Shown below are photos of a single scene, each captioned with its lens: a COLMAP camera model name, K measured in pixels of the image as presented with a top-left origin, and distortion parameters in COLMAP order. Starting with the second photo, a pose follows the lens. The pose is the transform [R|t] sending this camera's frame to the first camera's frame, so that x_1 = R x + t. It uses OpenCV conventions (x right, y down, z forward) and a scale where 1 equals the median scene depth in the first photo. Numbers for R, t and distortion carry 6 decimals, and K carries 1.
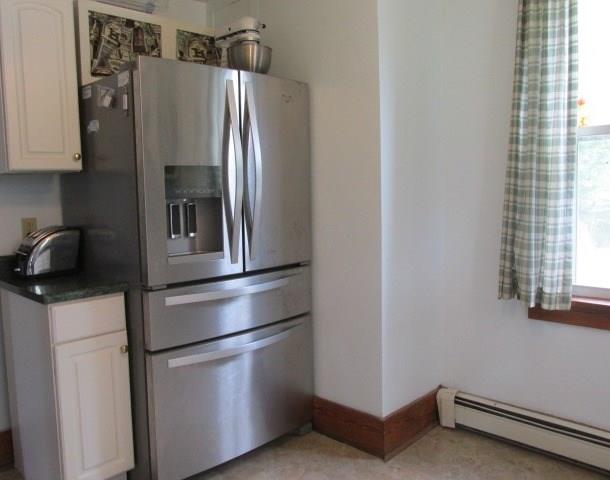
lens RADIAL K [[511.3, 0, 305.0], [0, 511.3, 240.0], [0, 0, 1]] dist [-0.033601, -0.002383]
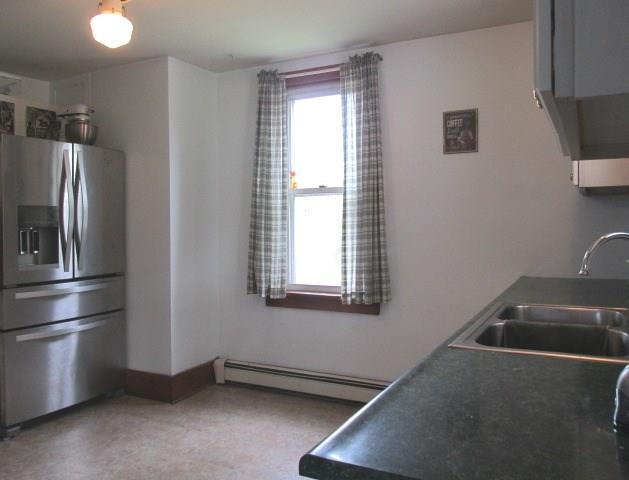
lens RADIAL K [[524.9, 0, 314.5], [0, 524.9, 240.0], [0, 0, 1]] dist [-0.022502, -0.000393]
pose [[0.958493, 0.010970, 0.284906, 0.117075], [0.009434, 0.997492, -0.070146, 0.065993], [-0.284961, 0.069922, 0.955986, -0.650358]]
